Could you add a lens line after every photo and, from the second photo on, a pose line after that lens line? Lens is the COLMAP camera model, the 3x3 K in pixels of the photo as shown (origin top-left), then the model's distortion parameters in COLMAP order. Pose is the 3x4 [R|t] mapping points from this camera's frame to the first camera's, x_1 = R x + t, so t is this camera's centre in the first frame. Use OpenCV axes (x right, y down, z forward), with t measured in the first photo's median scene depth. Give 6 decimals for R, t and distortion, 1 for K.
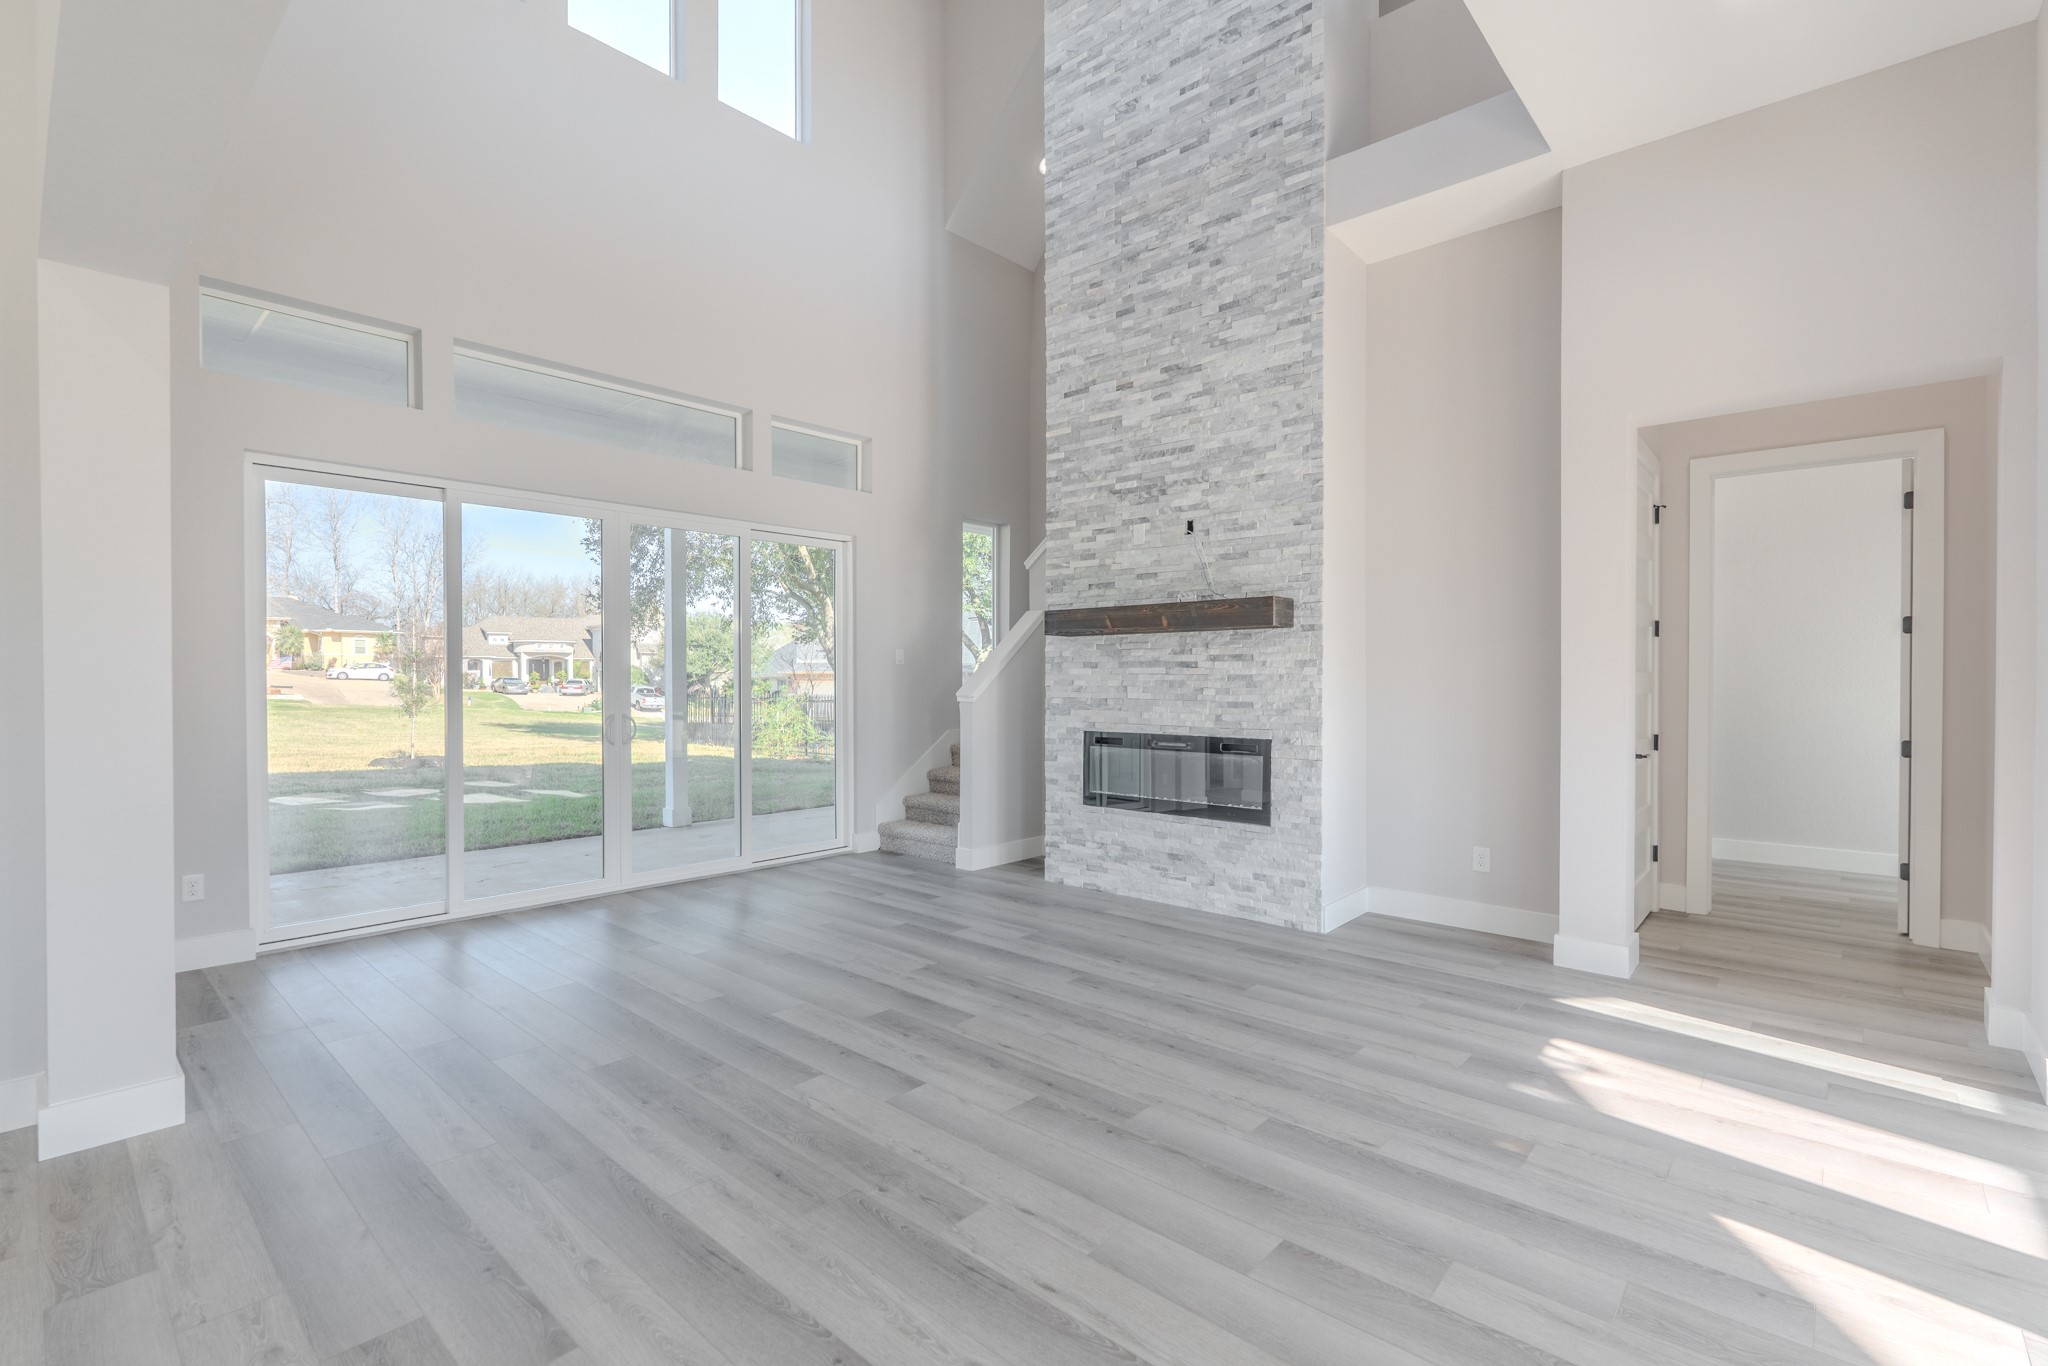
lens RADIAL K [[891.5, 0, 1023.7], [0, 891.5, 691.5], [0, 0, 1]] dist [-0.005404, 0.000426]
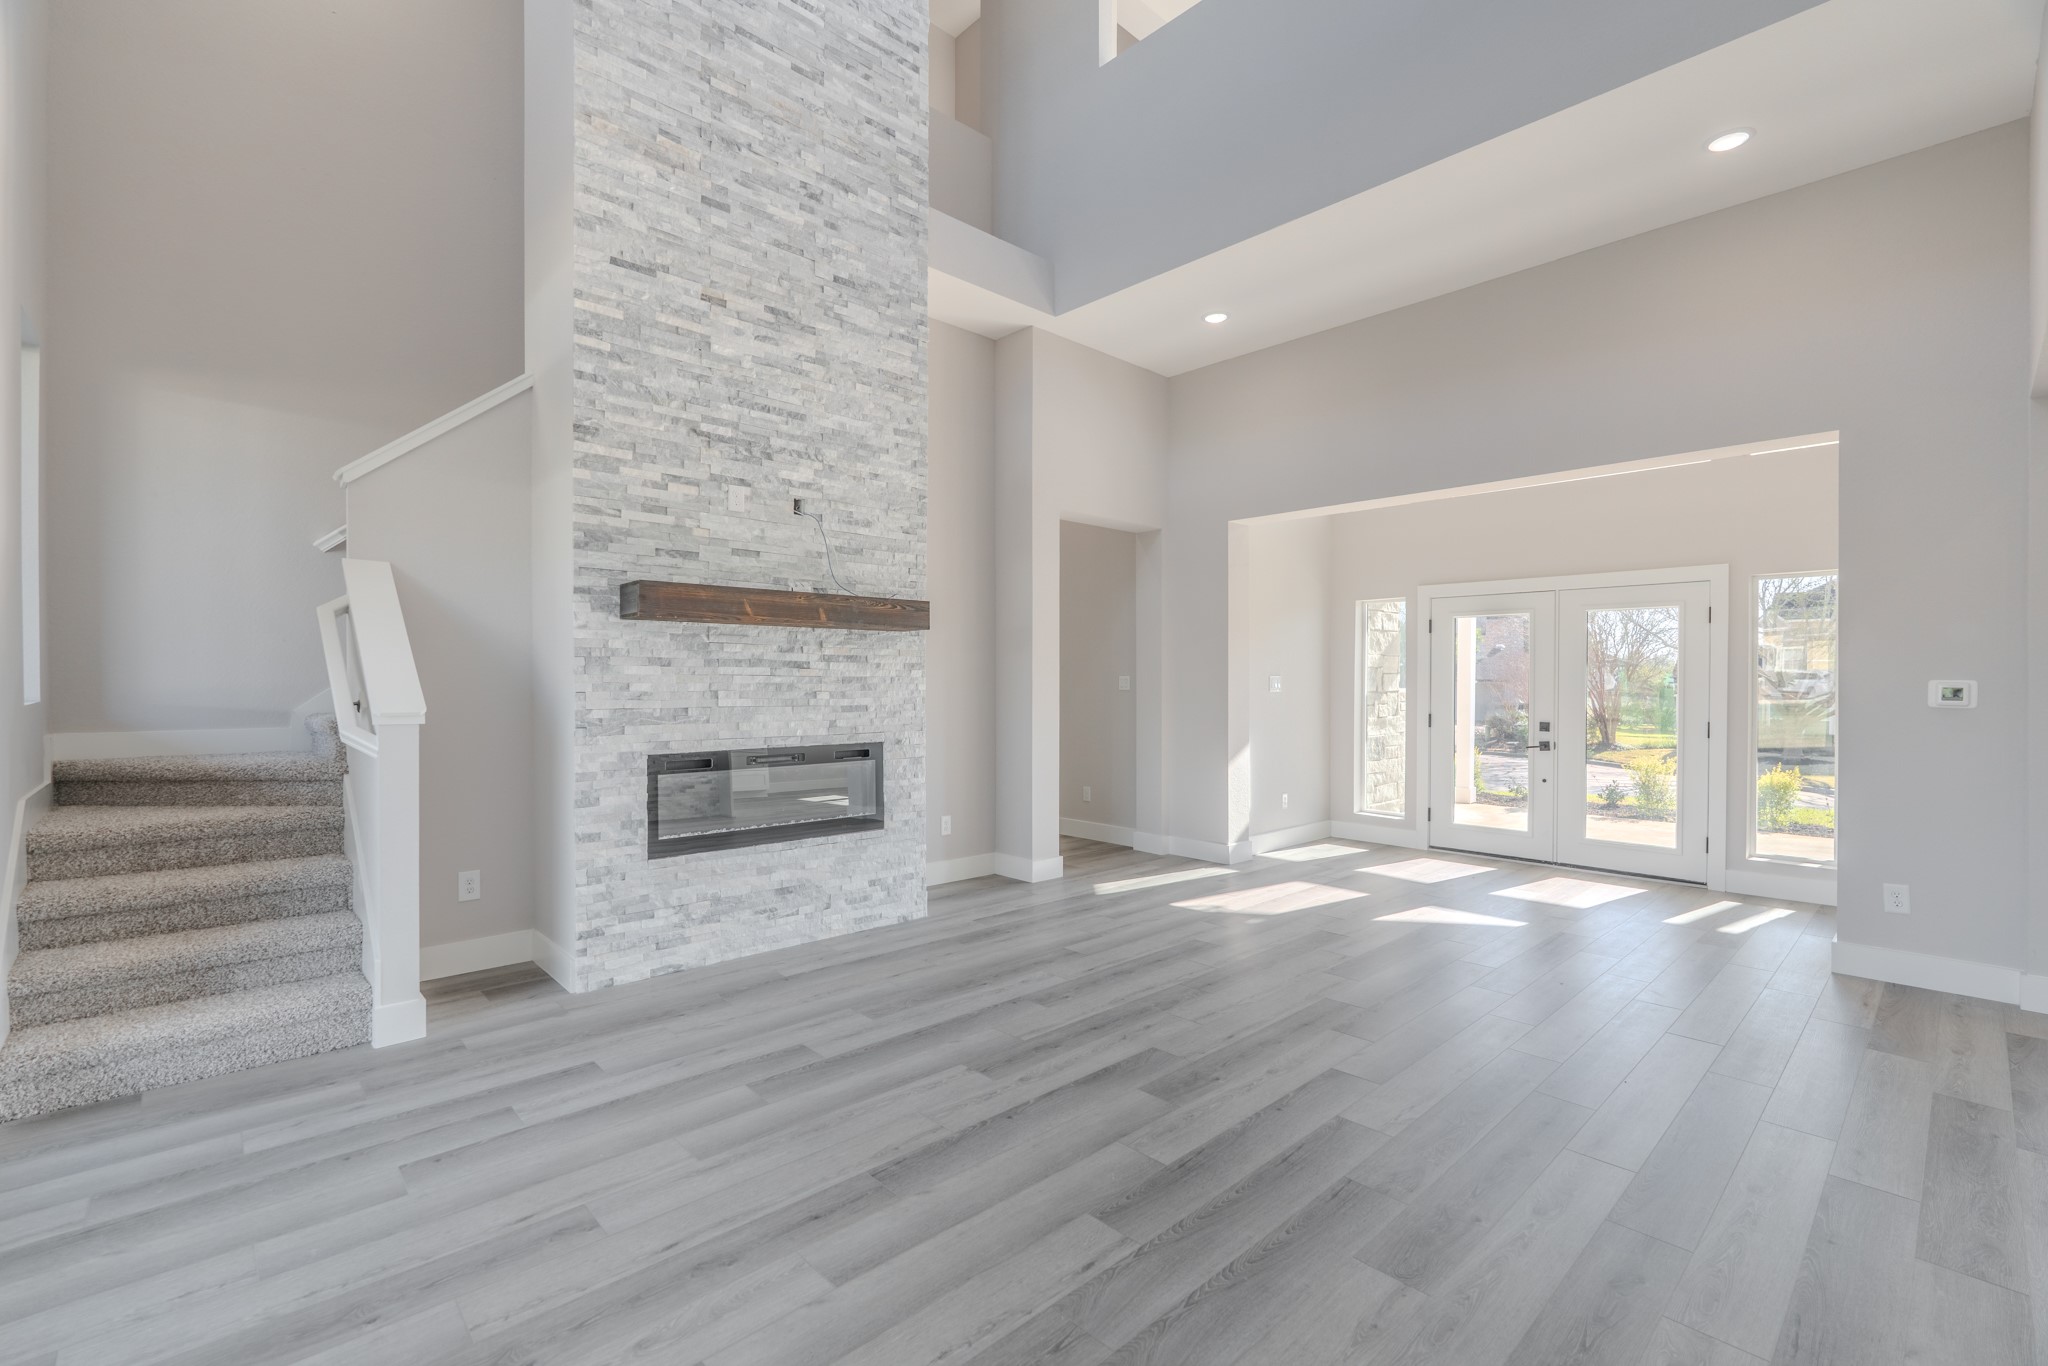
lens RADIAL K [[891.5, 0, 1023.7], [0, 891.5, 691.5], [0, 0, 1]] dist [-0.005404, 0.000426]
pose [[0.105836, -0.011862, 0.994313, -0.665303], [0.013246, 0.999857, 0.010519, -0.010509], [-0.994295, 0.012058, 0.105978, 0.699550]]
